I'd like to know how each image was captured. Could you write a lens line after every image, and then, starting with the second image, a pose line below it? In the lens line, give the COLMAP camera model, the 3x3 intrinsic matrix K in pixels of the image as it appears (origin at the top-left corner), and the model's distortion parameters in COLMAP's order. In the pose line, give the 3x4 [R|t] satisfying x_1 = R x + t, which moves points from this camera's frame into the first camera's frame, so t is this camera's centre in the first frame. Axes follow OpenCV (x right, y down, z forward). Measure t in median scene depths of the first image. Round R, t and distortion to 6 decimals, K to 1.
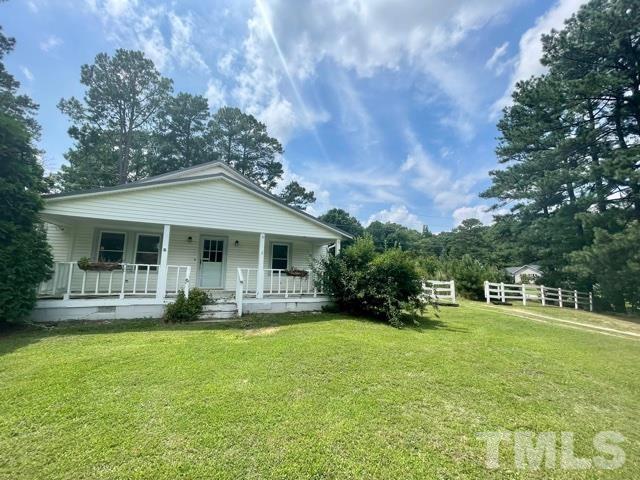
lens RADIAL K [[255.8, 0, 320.0], [0, 255.8, 240.0], [0, 0, 1]] dist [-0.002652, 0.000202]
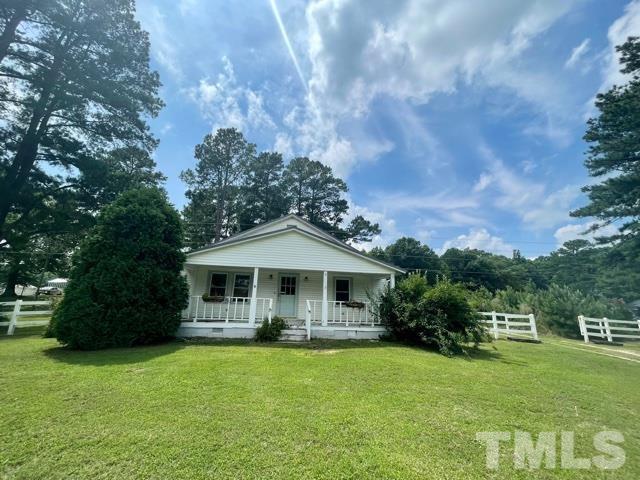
lens RADIAL K [[255.8, 0, 320.0], [0, 255.8, 240.0], [0, 0, 1]] dist [-0.002652, 0.000202]
pose [[0.962926, -0.060092, -0.262987, 0.023433], [0.028072, 0.991902, -0.123863, -0.006856], [0.268301, 0.111889, 0.956815, -0.056636]]
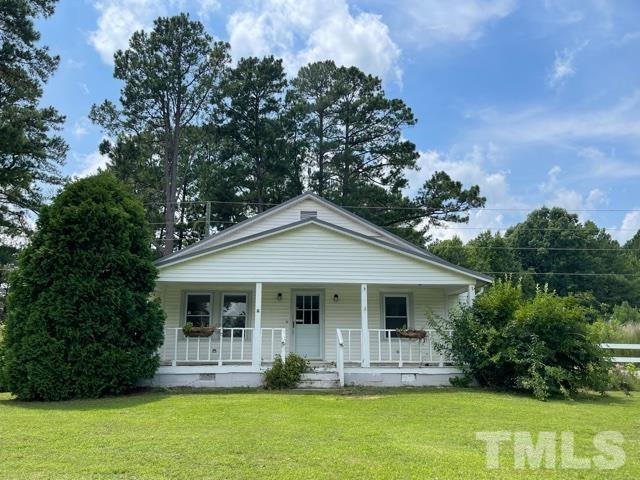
lens RADIAL K [[541.7, 0, 333.4], [0, 541.7, 231.5], [0, 0, 1]] dist [0.038888, -0.007636]
pose [[0.940103, -0.097988, -0.326503, 0.072793], [0.066611, 0.992137, -0.105958, -0.004632], [0.334319, 0.077863, 0.939238, -0.180685]]
